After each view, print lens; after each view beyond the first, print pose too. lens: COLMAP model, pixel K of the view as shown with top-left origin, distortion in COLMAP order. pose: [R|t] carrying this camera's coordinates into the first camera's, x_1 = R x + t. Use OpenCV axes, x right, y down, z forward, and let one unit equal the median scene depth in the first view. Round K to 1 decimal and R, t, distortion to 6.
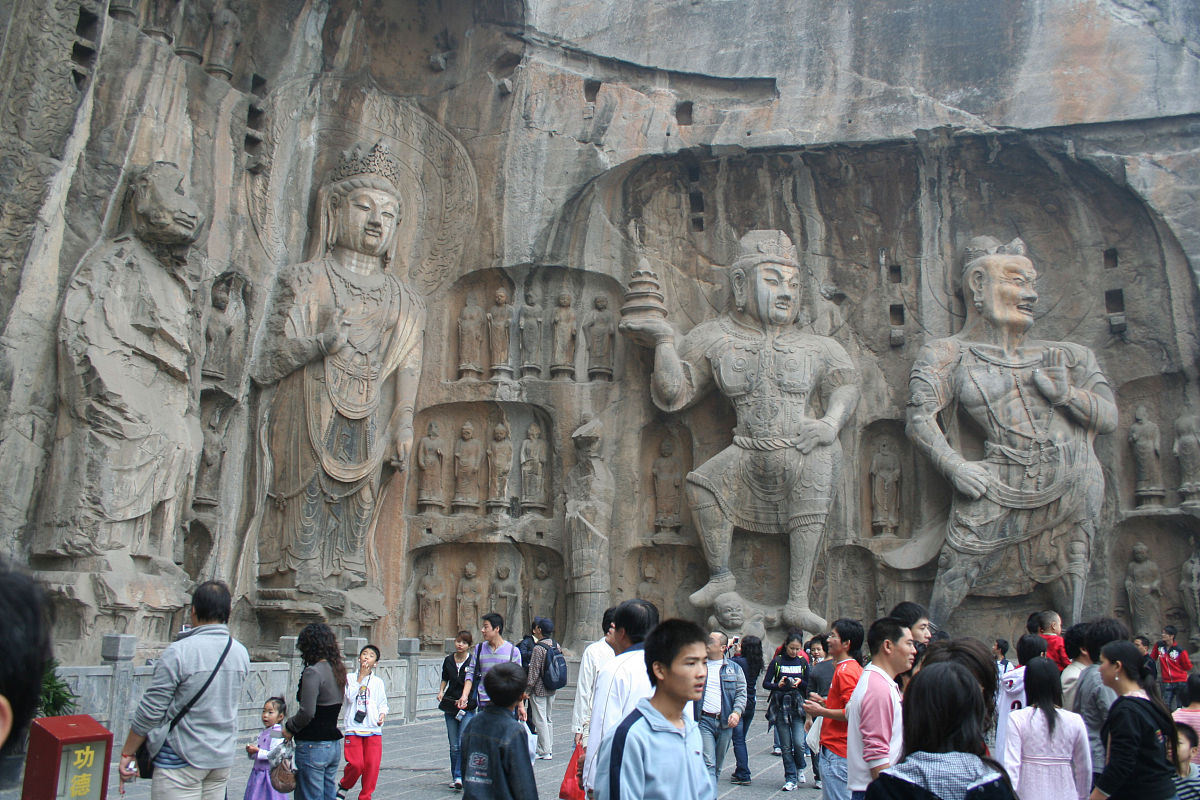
lens RADIAL K [[1022.3, 0, 600.4], [0, 1022.3, 397.8], [0, 0, 1]] dist [-0.089805, 0.016940]
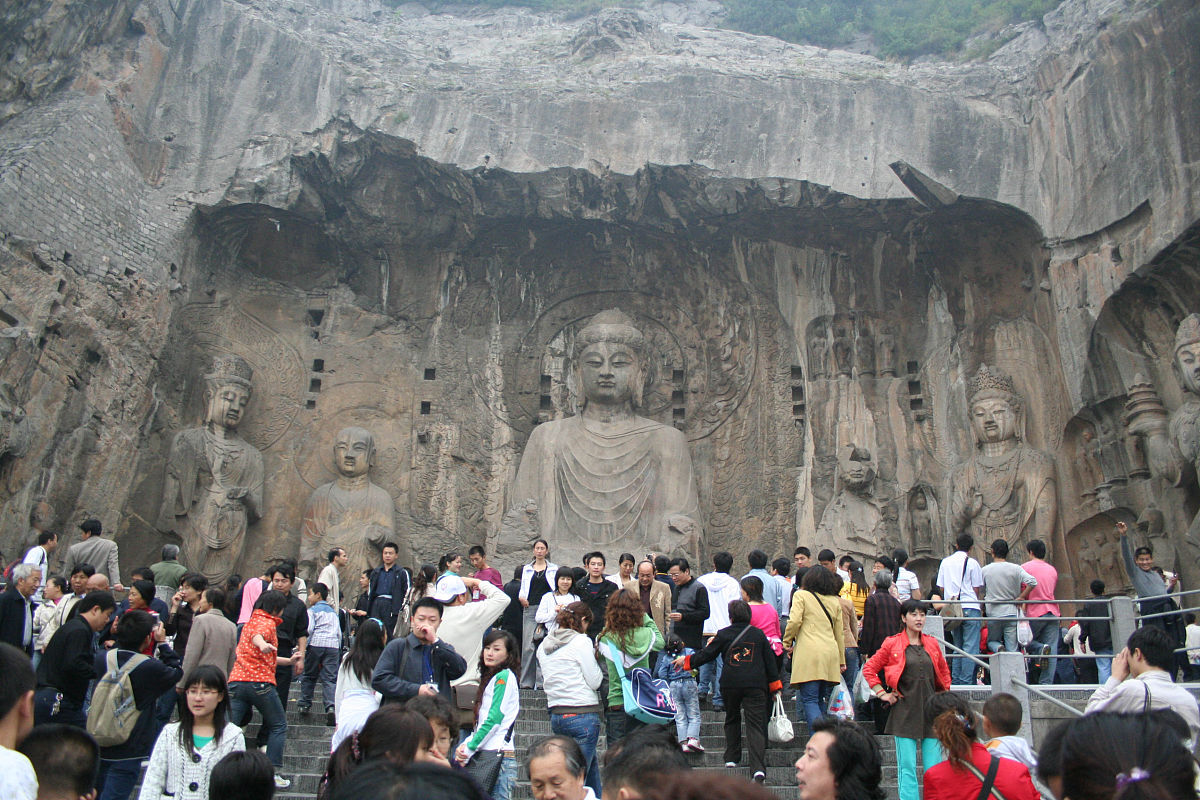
lens RADIAL K [[1022.3, 0, 599.8], [0, 1022.3, 401.0], [0, 0, 1]] dist [-0.089805, 0.016940]
pose [[0.299519, -0.356681, -0.884911, 0.962002], [0.192662, 0.930996, -0.310046, 0.154571], [0.934435, -0.077624, 0.347570, -0.048753]]
